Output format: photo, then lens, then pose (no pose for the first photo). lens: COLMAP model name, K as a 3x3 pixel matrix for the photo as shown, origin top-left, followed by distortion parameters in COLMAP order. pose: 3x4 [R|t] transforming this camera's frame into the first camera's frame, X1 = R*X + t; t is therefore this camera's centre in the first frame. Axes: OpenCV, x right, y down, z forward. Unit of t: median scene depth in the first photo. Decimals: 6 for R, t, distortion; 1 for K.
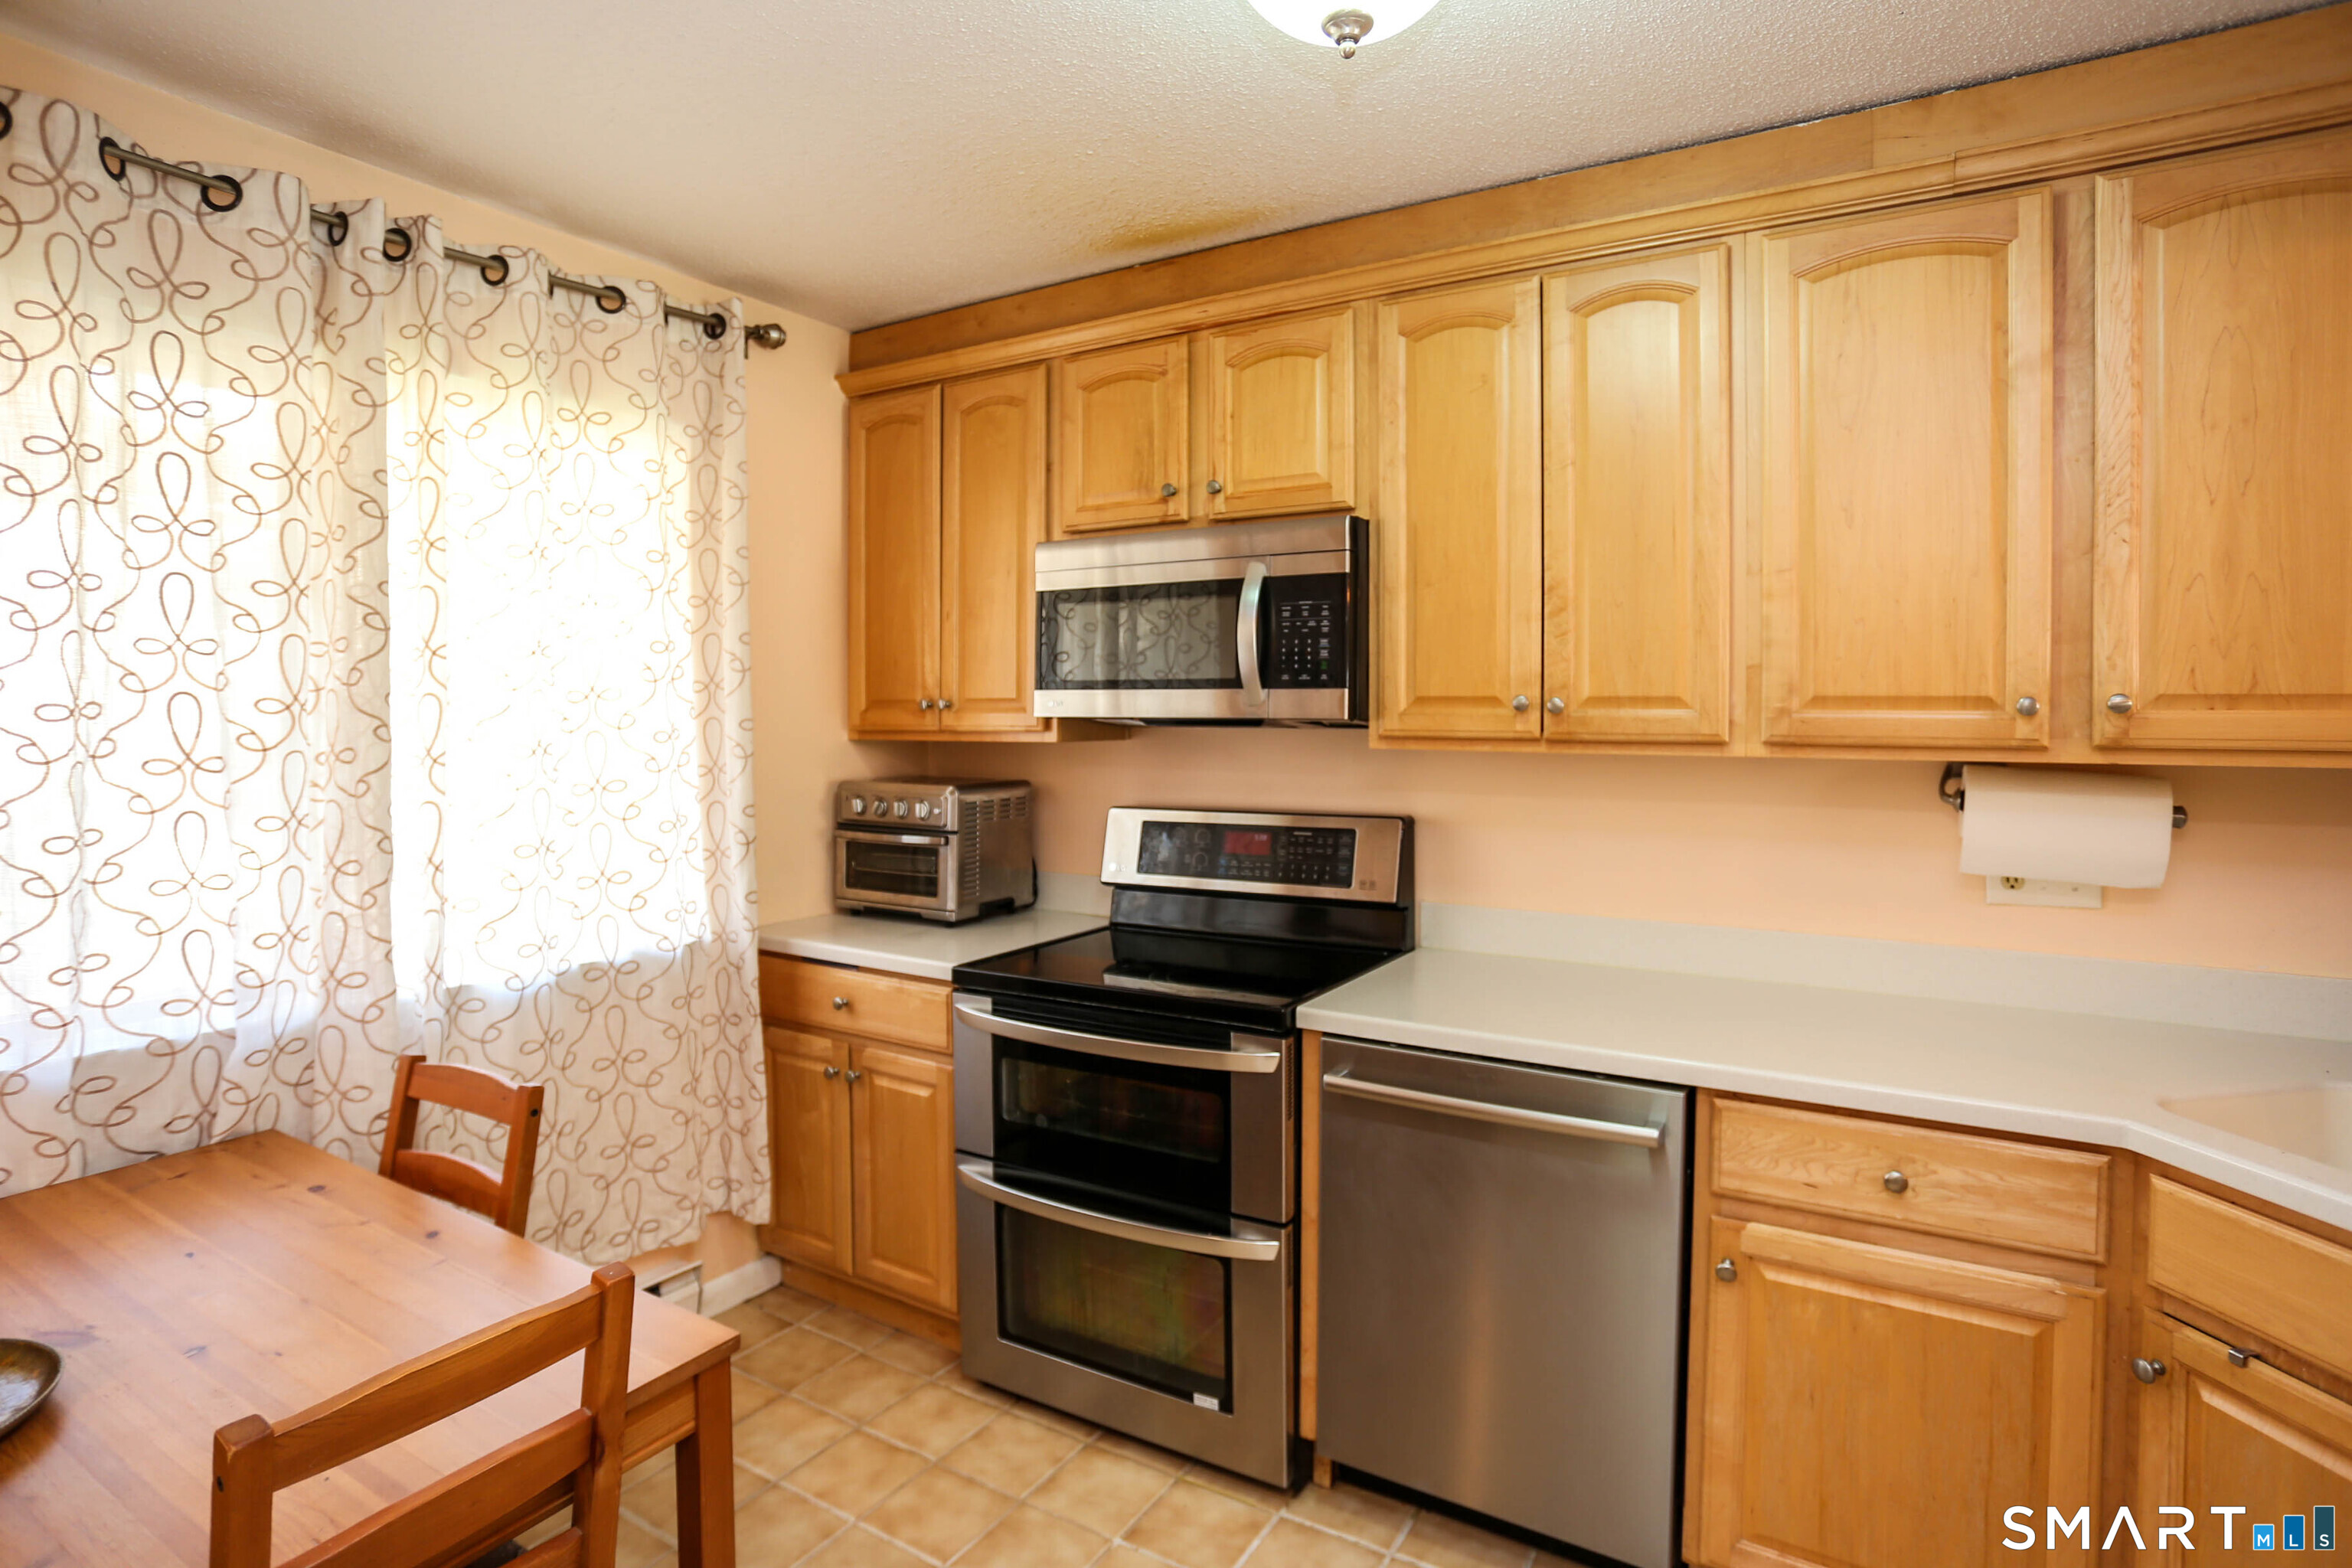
lens RADIAL K [[1222.8, 0, 1175.5], [0, 1222.8, 729.5], [0, 0, 1]] dist [-0.078667, 0.030619]
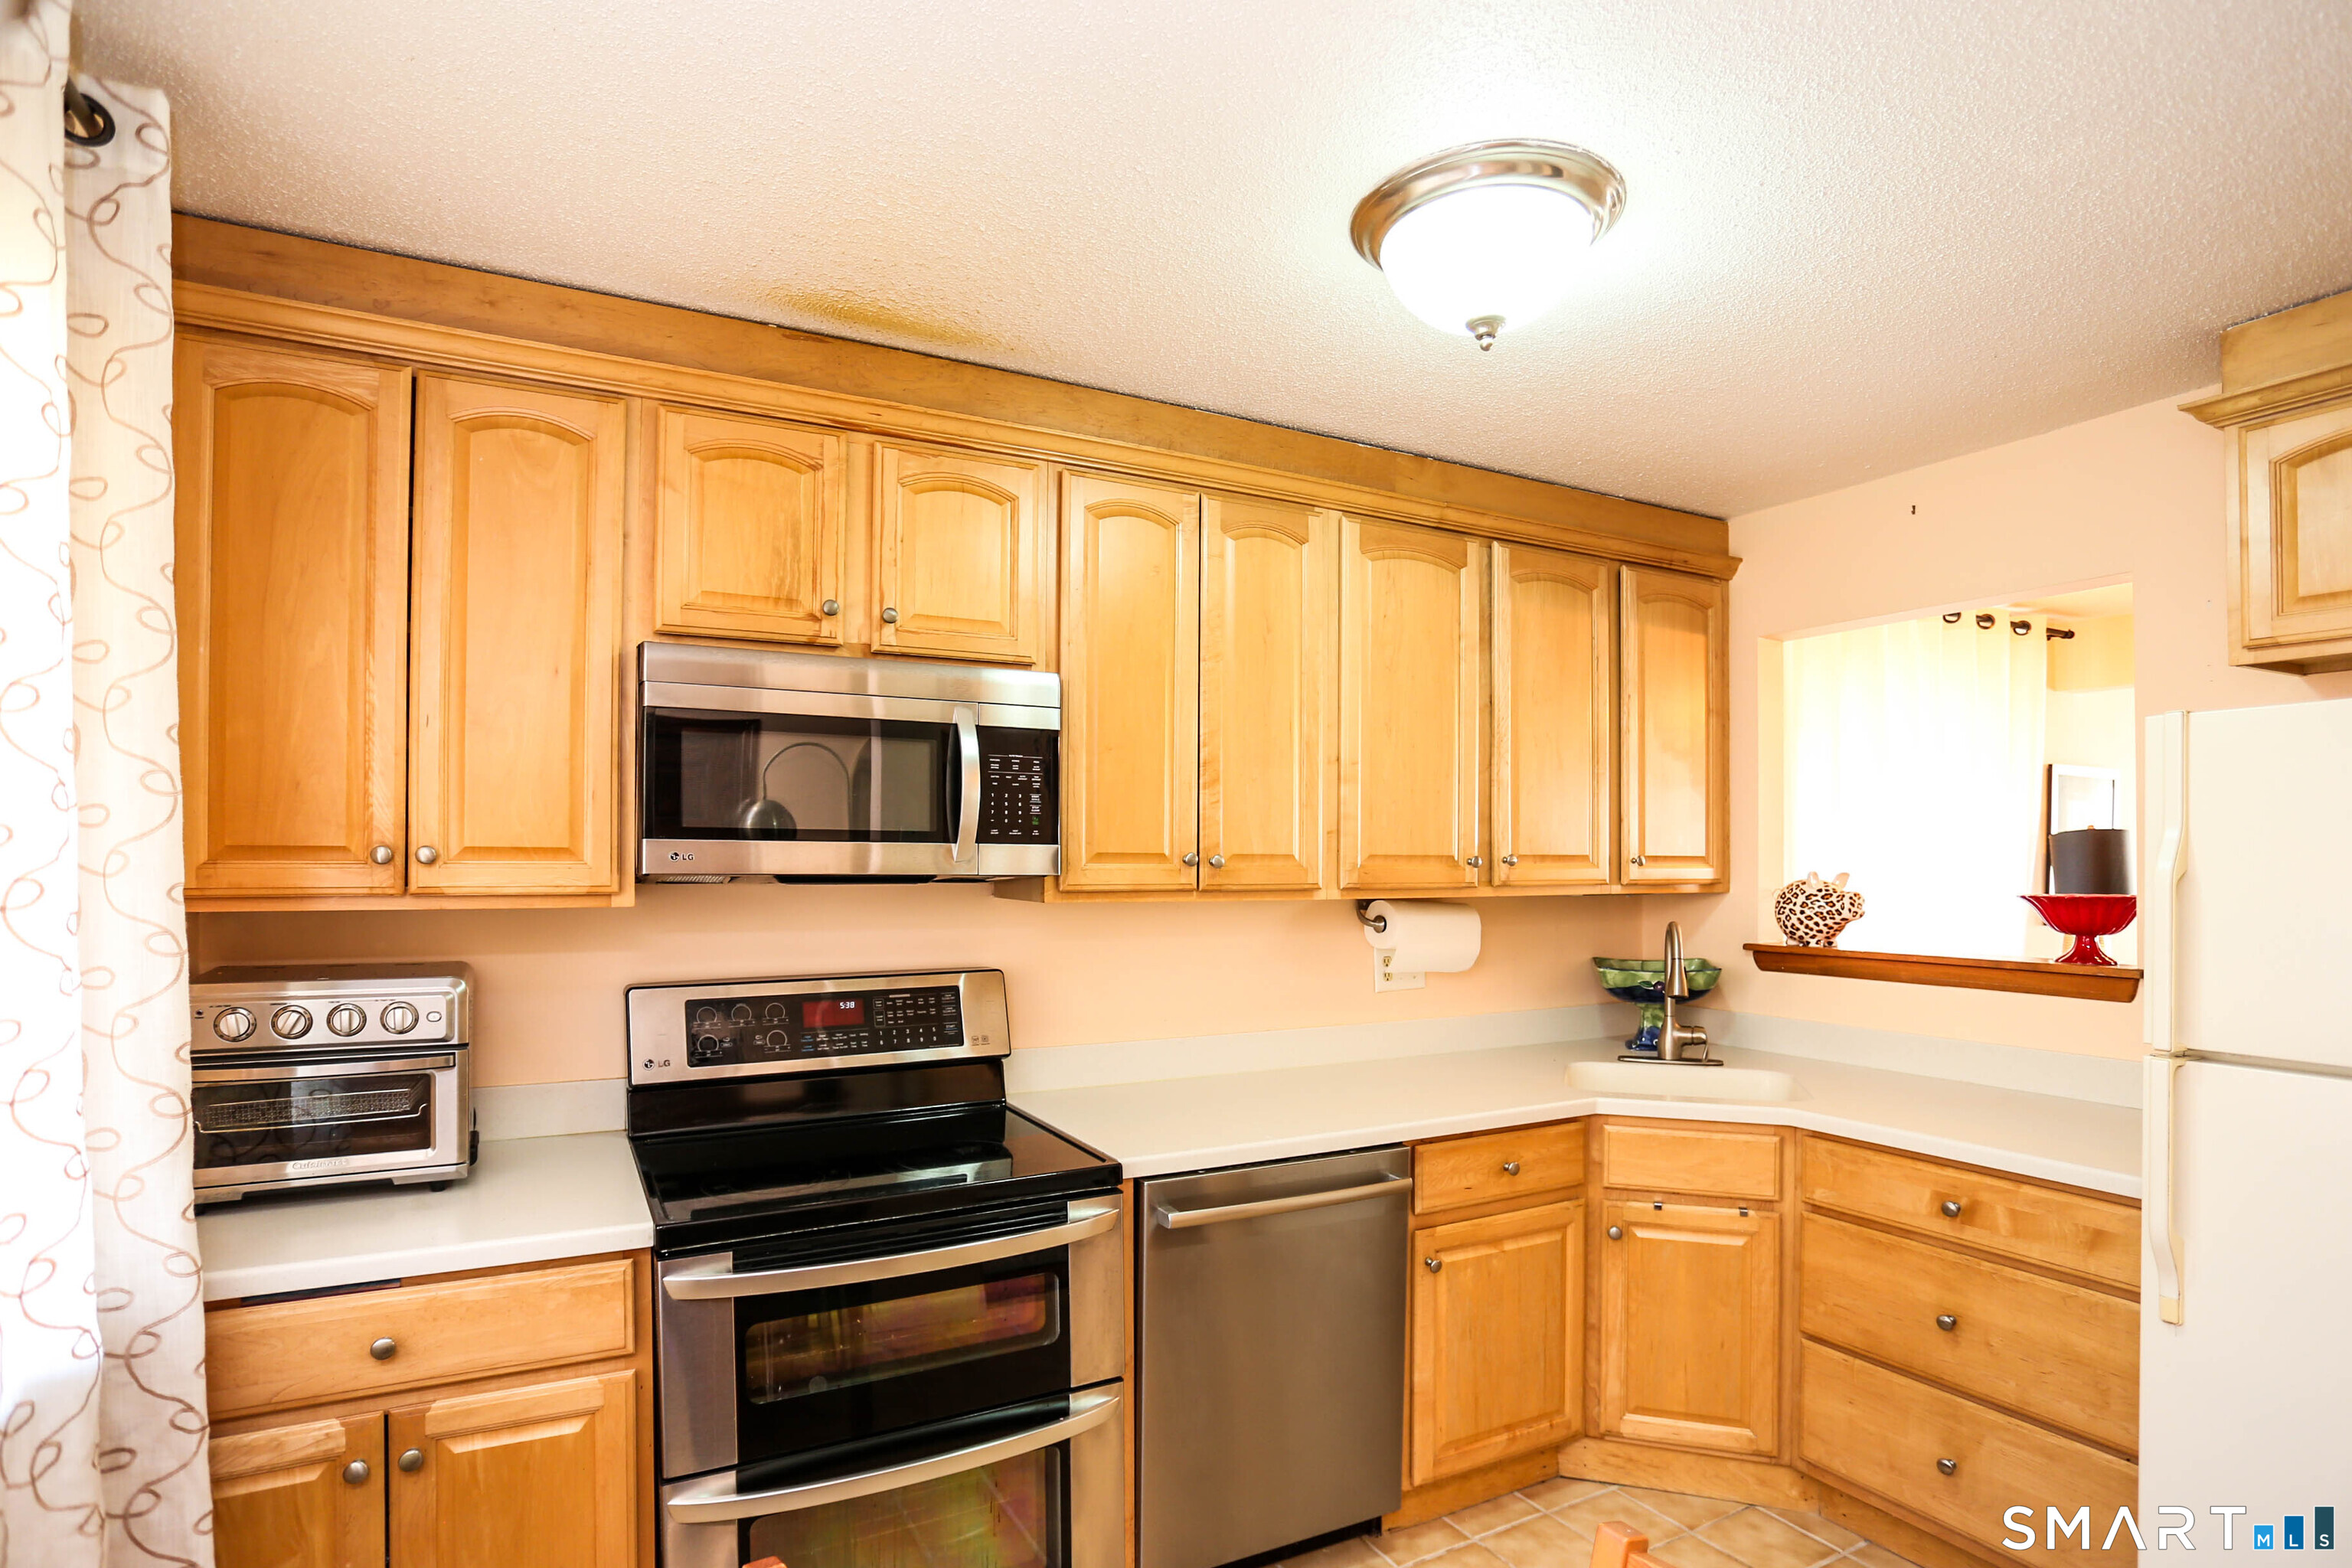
lens RADIAL K [[1180.9, 0, 1229.0], [0, 1180.9, 853.1], [0, 0, 1]] dist [-0.068372, 0.021595]
pose [[0.489475, 0.002966, 0.872013, -0.612244], [0.006559, 0.999953, -0.007083, -0.017624], [-0.871993, 0.009186, 0.489432, 0.374319]]
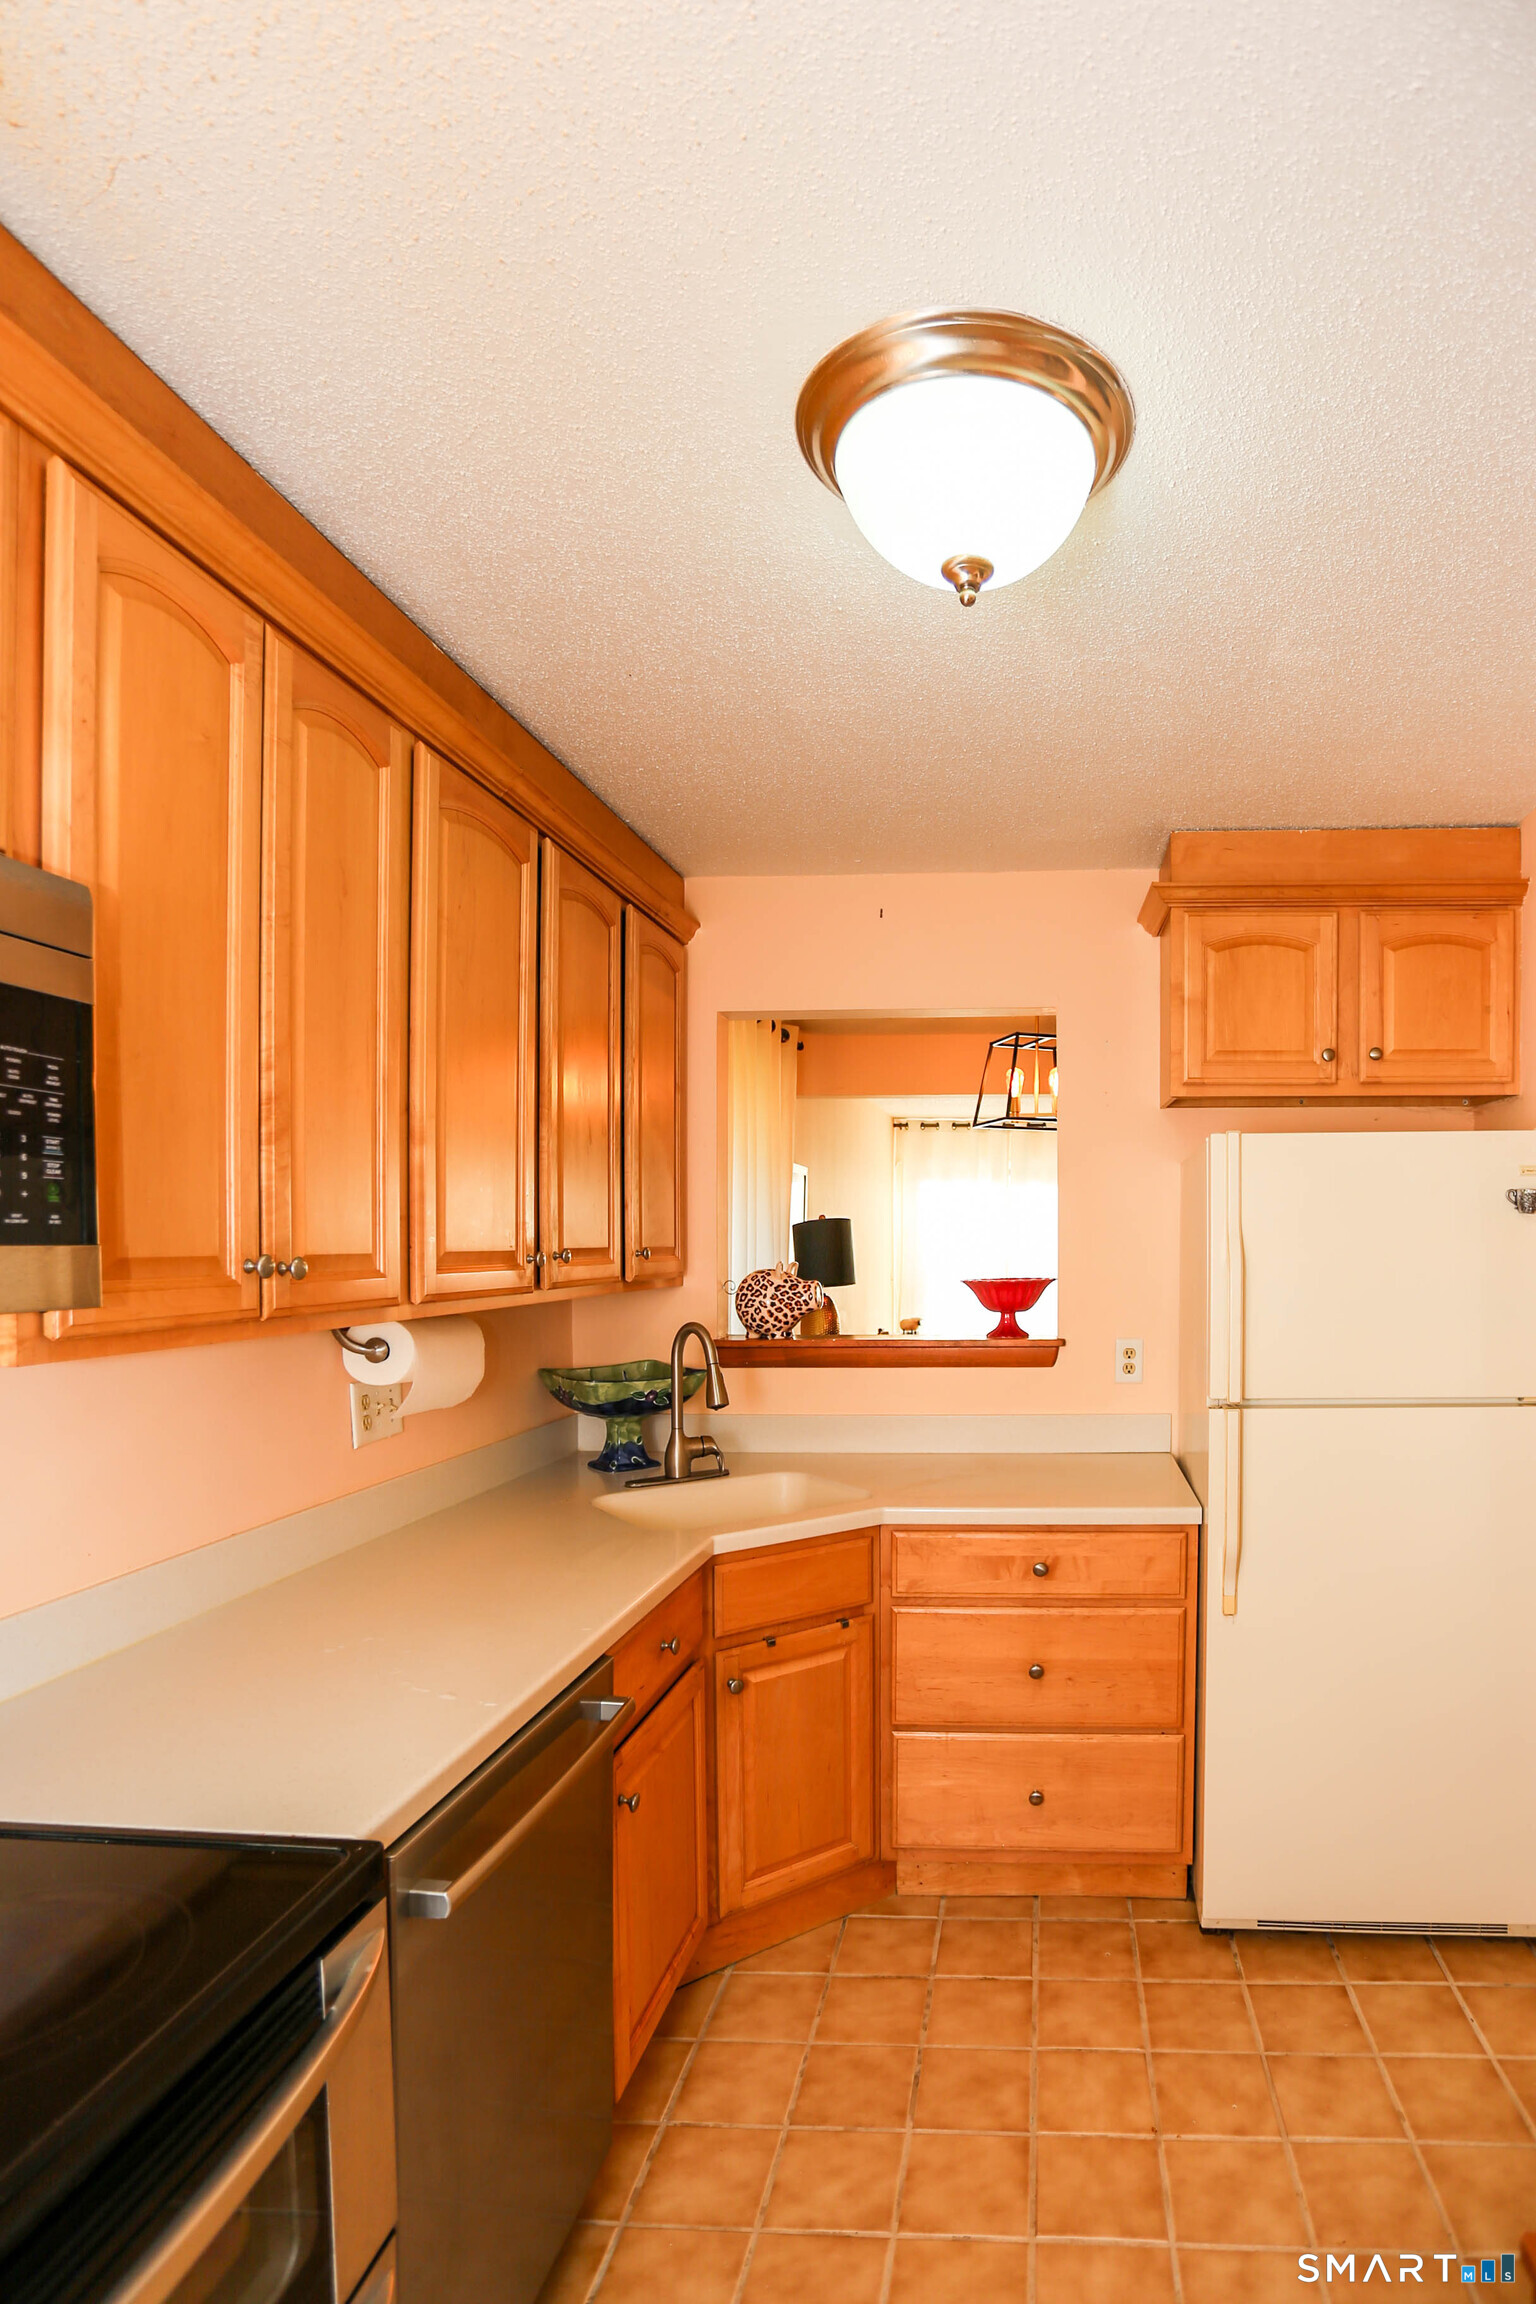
lens RADIAL K [[1197.8, 0, 1001.9], [0, 1197.8, 1271.8], [0, 0, 1]] dist [-0.078667, 0.030619]
pose [[-0.494699, -0.025359, 0.868694, -0.415799], [0.009081, 0.999369, 0.034345, -0.033530], [-0.869017, 0.024879, -0.494156, 0.864736]]
